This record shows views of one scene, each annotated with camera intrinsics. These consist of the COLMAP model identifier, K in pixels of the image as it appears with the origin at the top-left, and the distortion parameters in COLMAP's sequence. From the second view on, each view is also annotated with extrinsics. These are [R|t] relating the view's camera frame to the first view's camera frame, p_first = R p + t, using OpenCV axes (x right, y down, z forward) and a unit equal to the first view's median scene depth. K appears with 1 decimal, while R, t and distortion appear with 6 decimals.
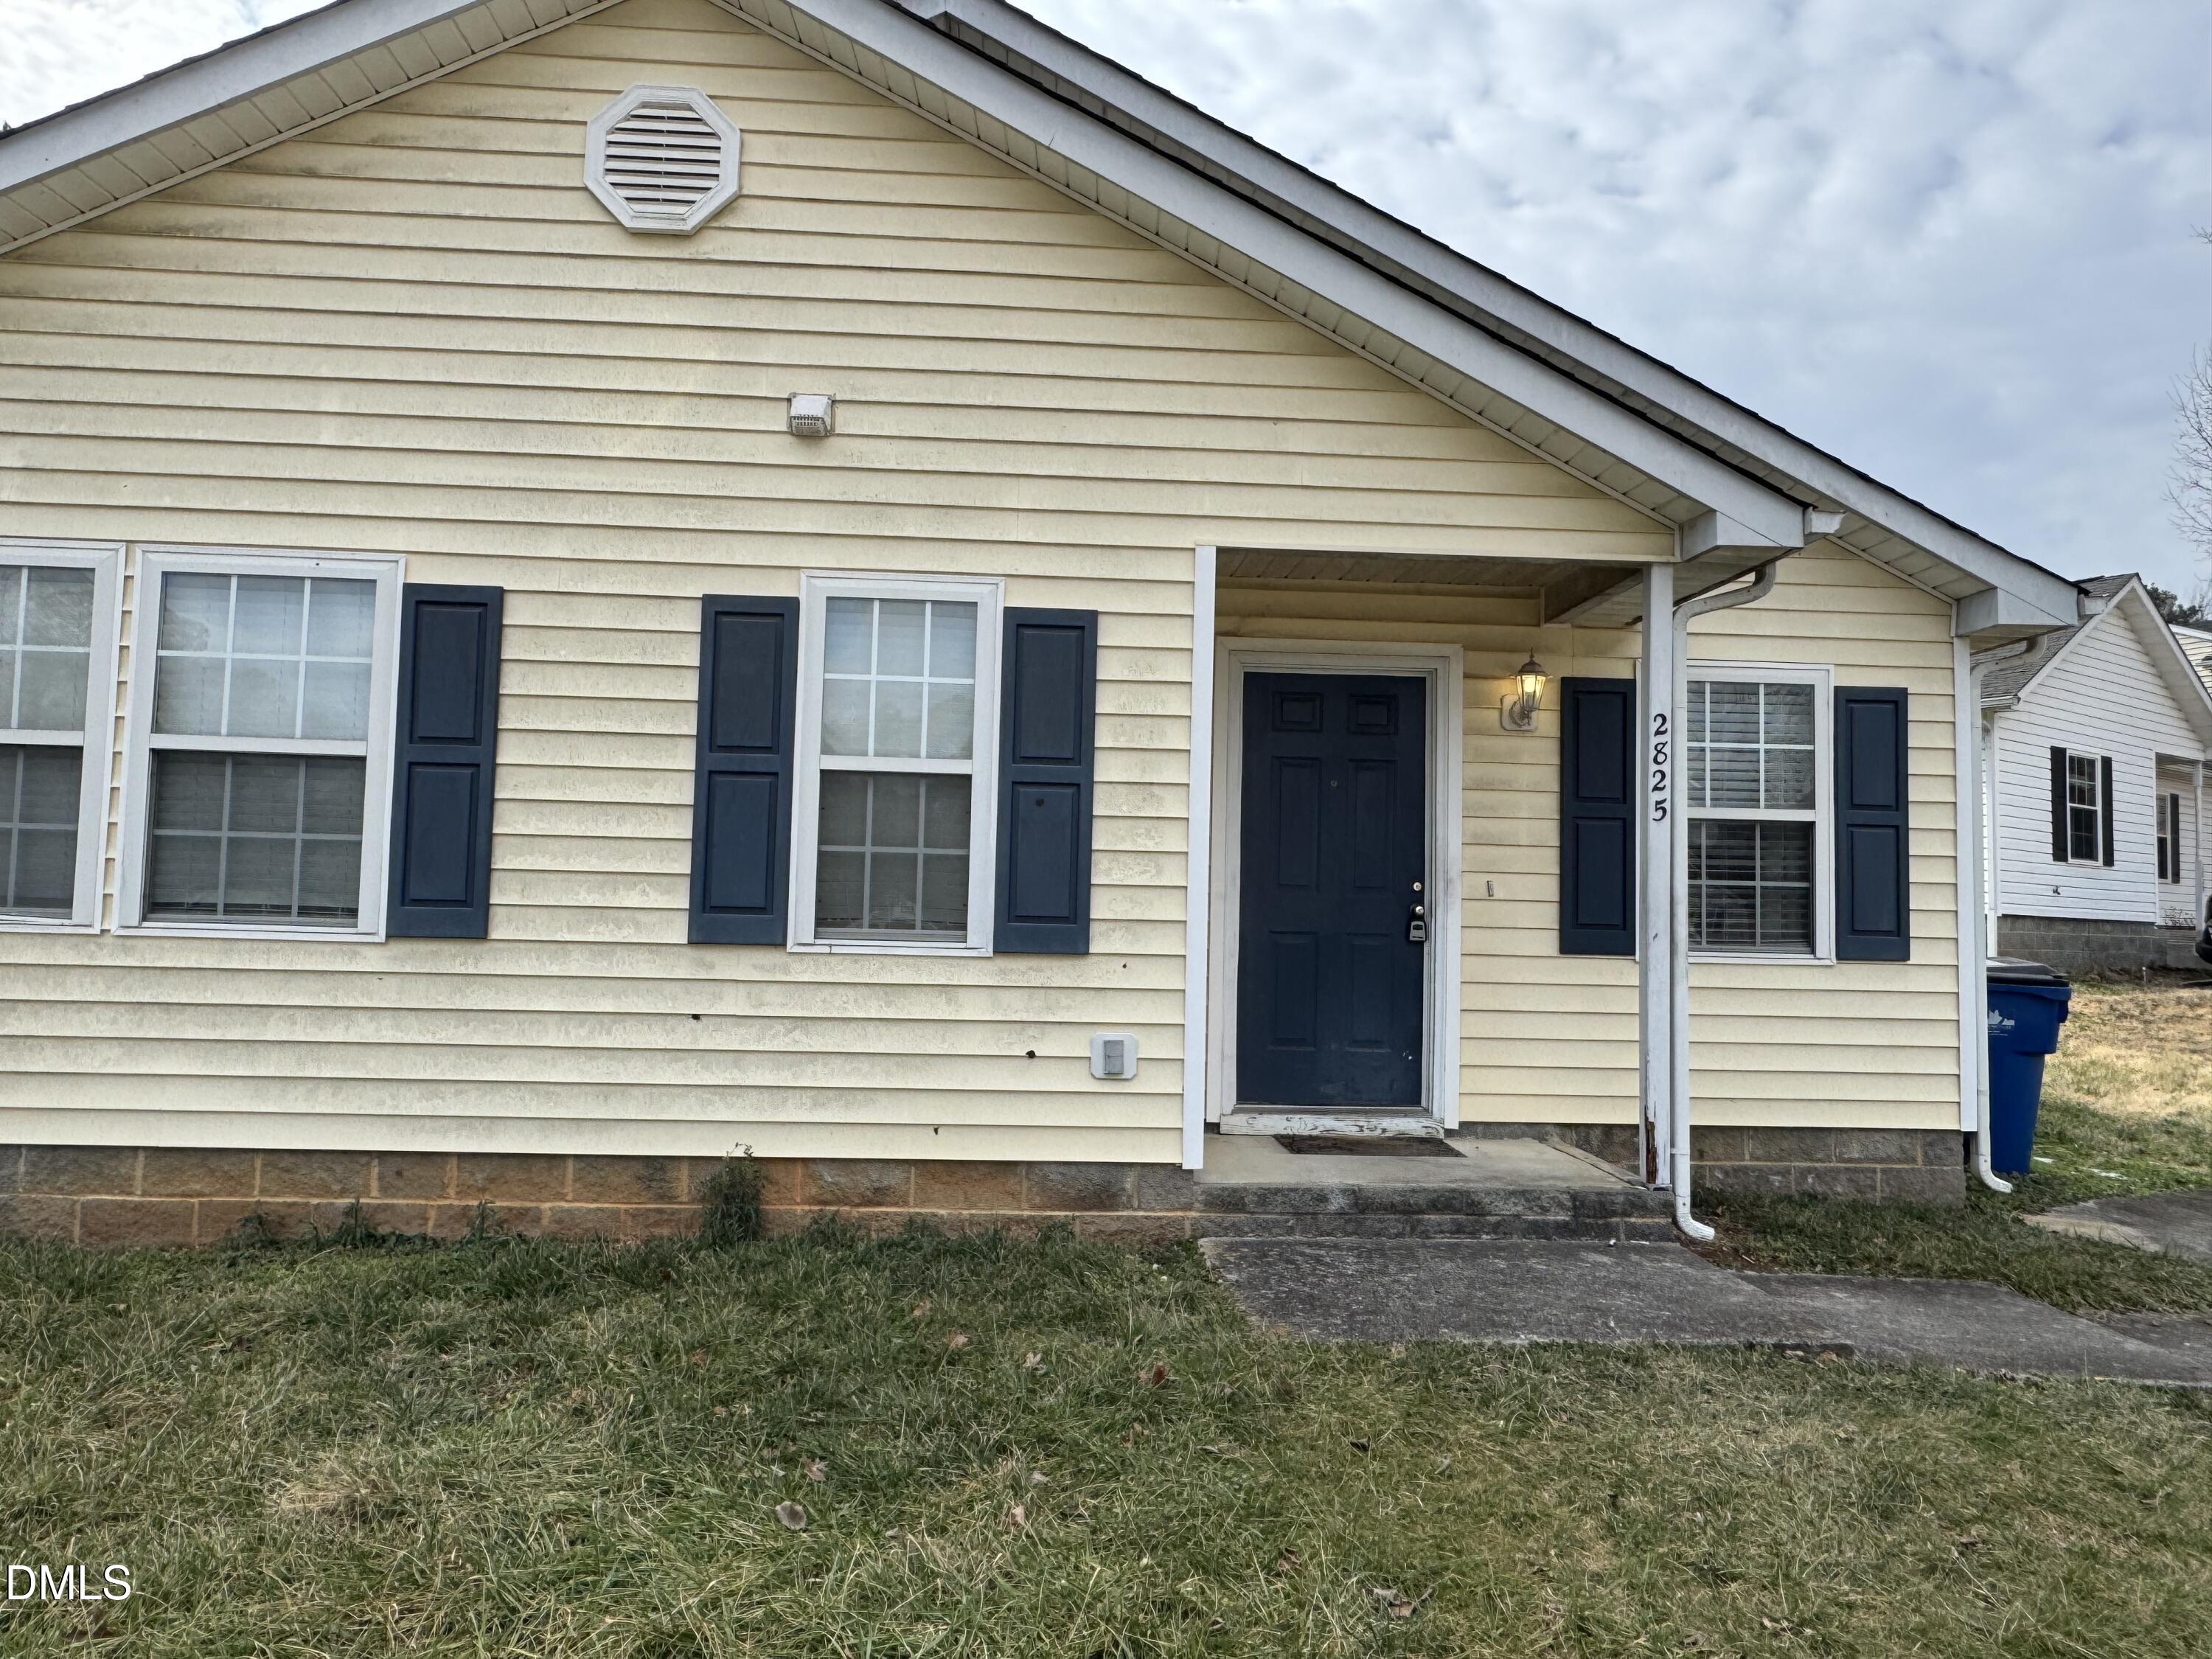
lens RADIAL K [[1436.6, 0, 1102.3], [0, 1436.6, 819.8], [0, 0, 1]] dist [0.000996, -0.001966]
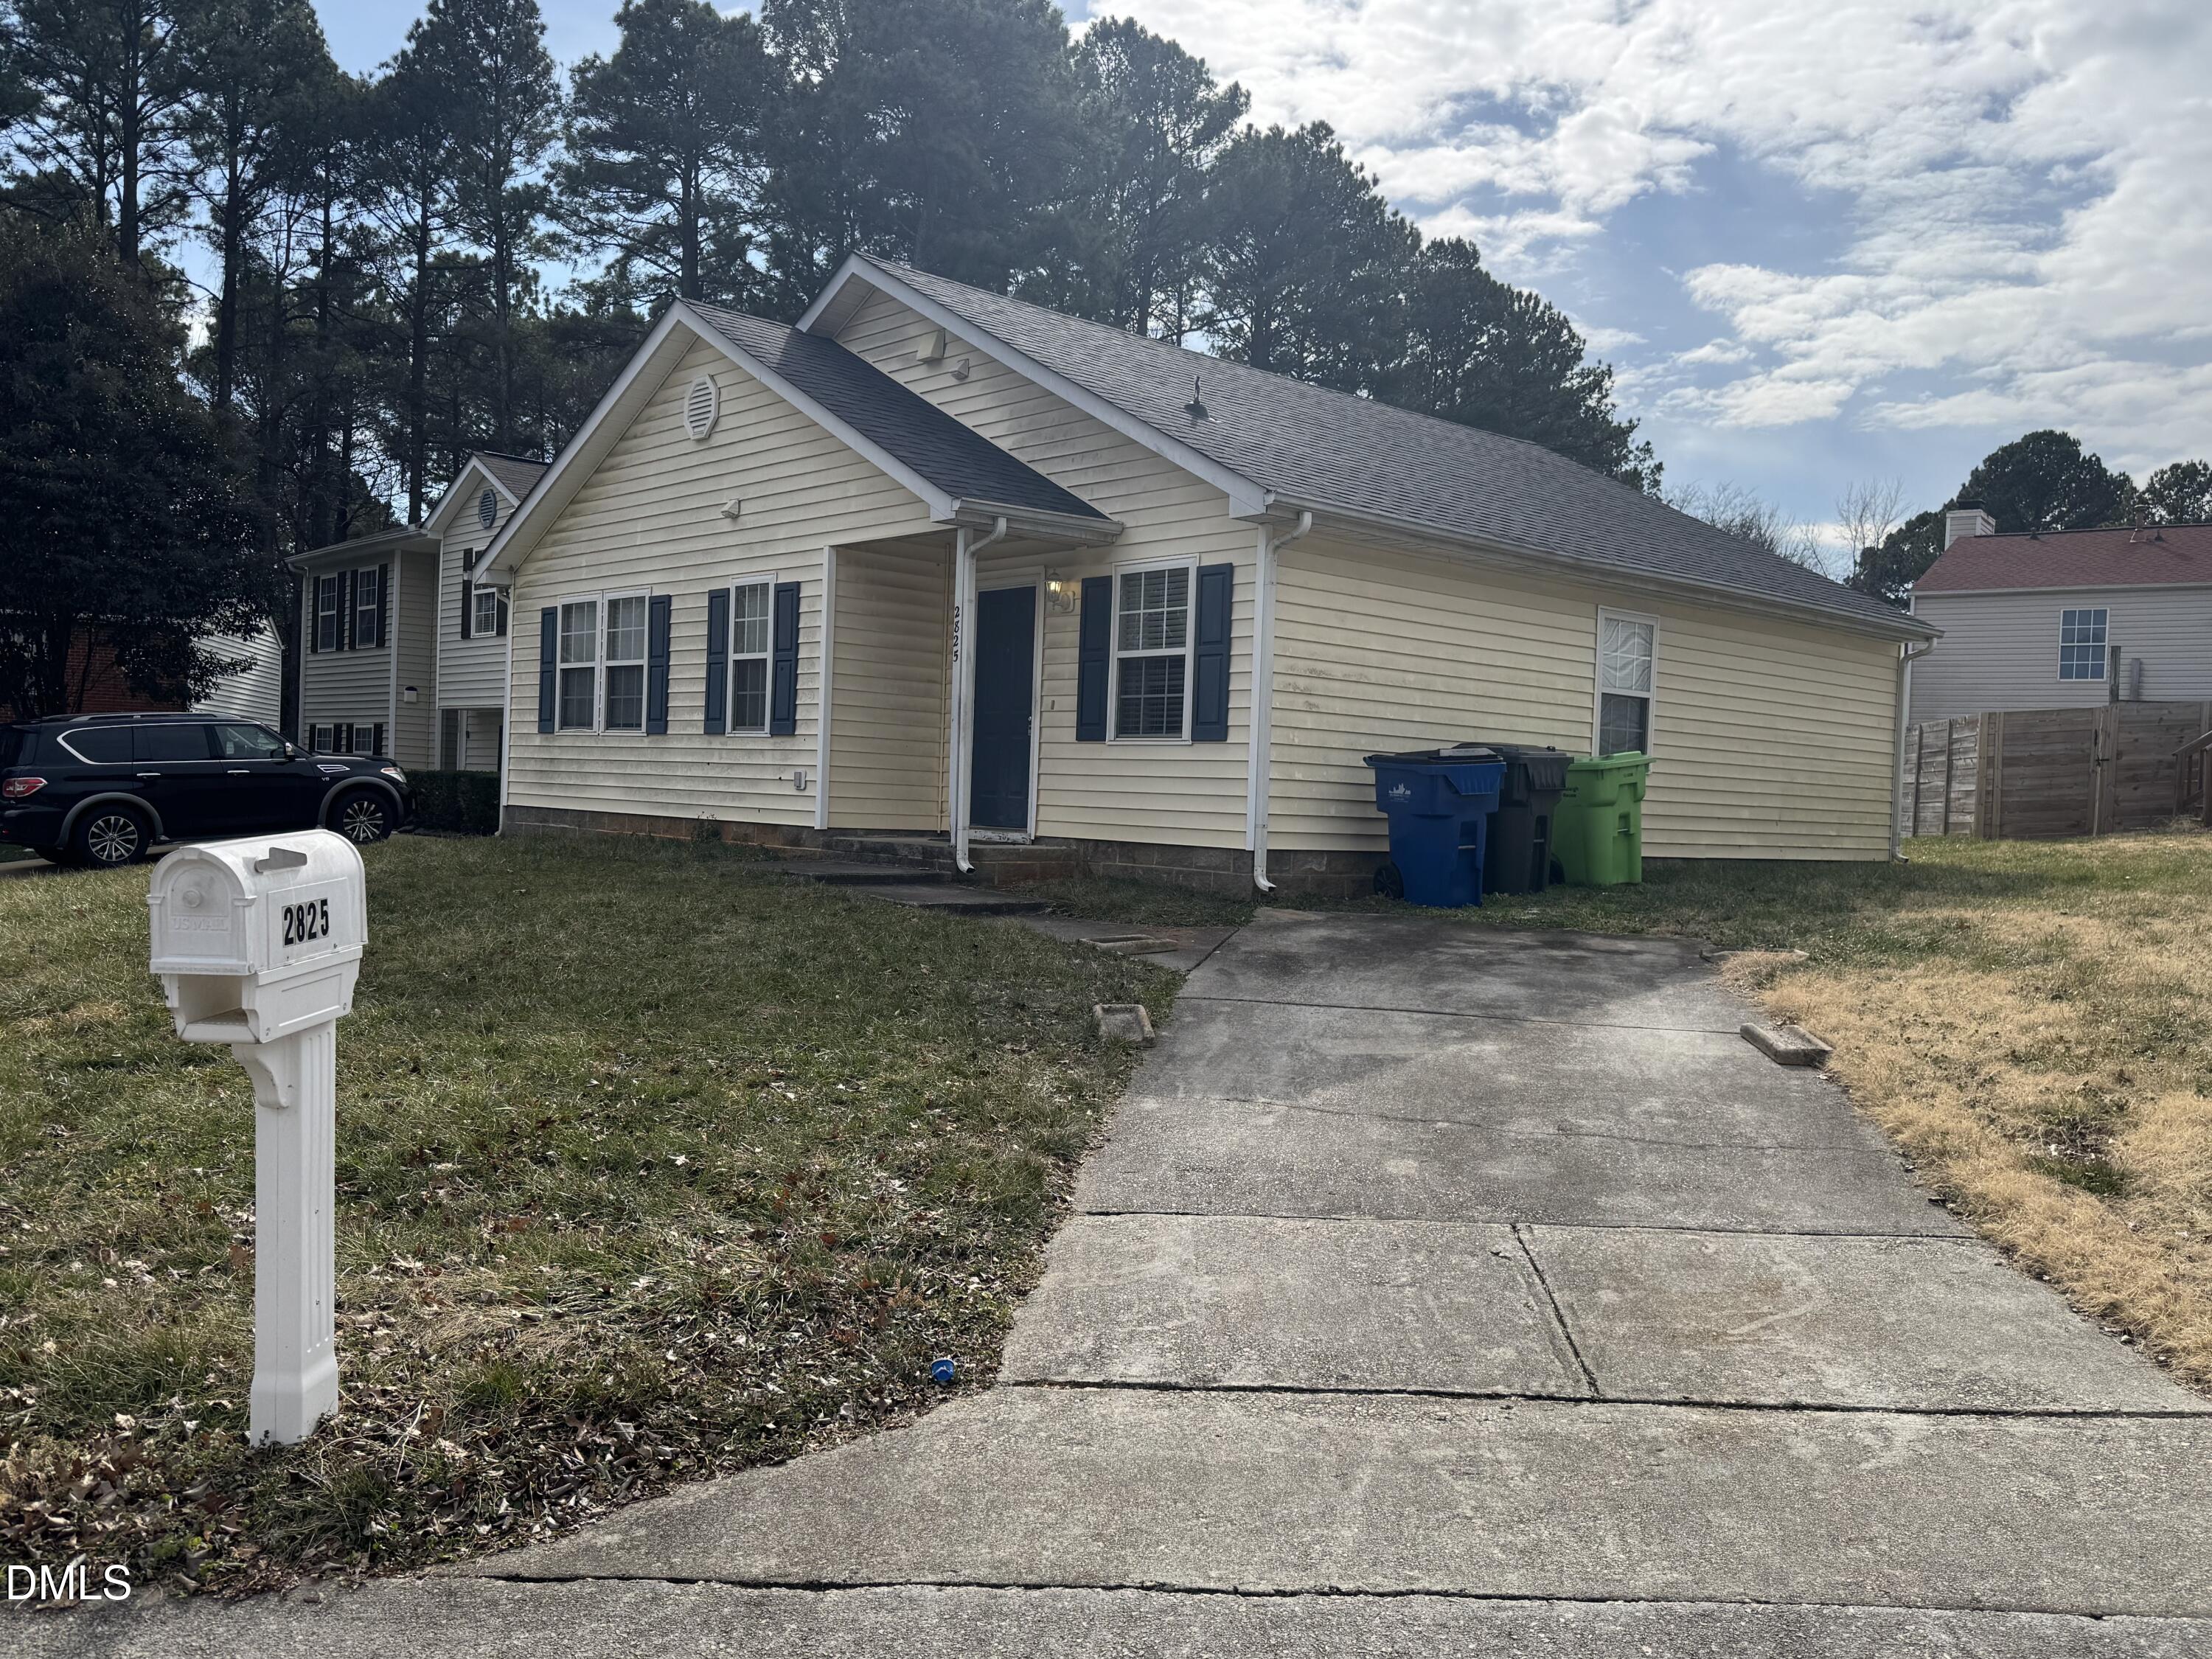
lens RADIAL K [[1826.4, 0, 1102.7], [0, 1826.4, 844.7], [0, 0, 1]] dist [0.125281, 0.002908]
pose [[0.621229, 0.018733, -0.783405, 2.565829], [0.026133, 0.998663, 0.044603, 0.150044], [0.783193, -0.048181, 0.619909, -0.426352]]
